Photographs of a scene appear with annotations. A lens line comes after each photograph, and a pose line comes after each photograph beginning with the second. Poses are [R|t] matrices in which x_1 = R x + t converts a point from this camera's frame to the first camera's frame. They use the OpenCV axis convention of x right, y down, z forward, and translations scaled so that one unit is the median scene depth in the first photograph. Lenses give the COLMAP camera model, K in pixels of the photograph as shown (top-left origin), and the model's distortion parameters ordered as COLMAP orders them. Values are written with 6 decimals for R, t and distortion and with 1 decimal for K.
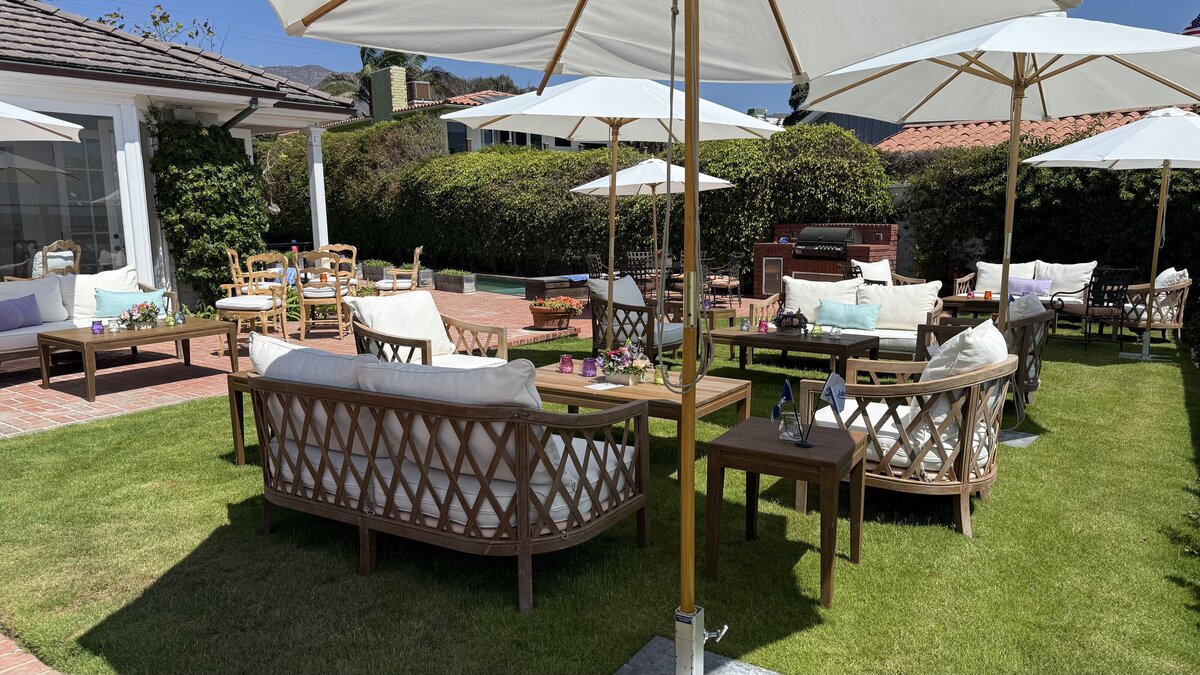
lens RADIAL K [[873.0, 0, 600.0], [0, 873.0, 337.5], [0, 0, 1]] dist [0.027303, -0.037040]
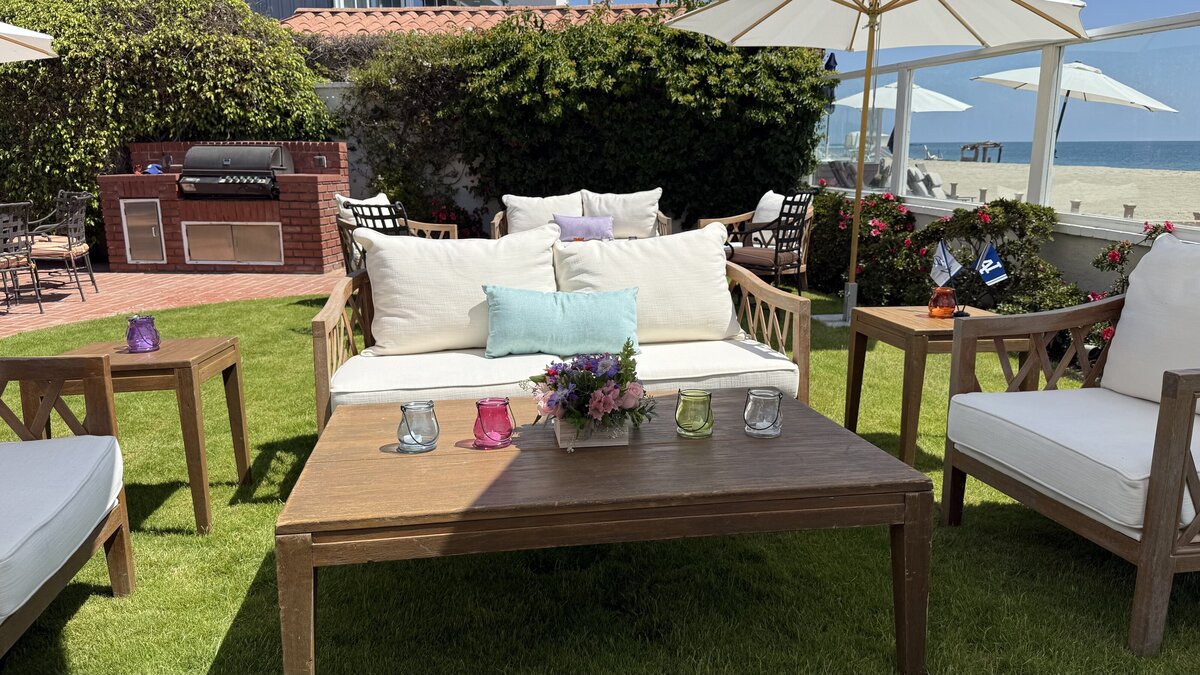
lens RADIAL K [[873.0, 0, 600.0], [0, 873.0, 337.5], [0, 0, 1]] dist [0.027303, -0.037040]
pose [[0.733078, -0.130963, 0.667417, 0.023025], [0.092293, 0.991365, 0.093156, -0.027391], [-0.673854, -0.006693, 0.738834, 0.373110]]
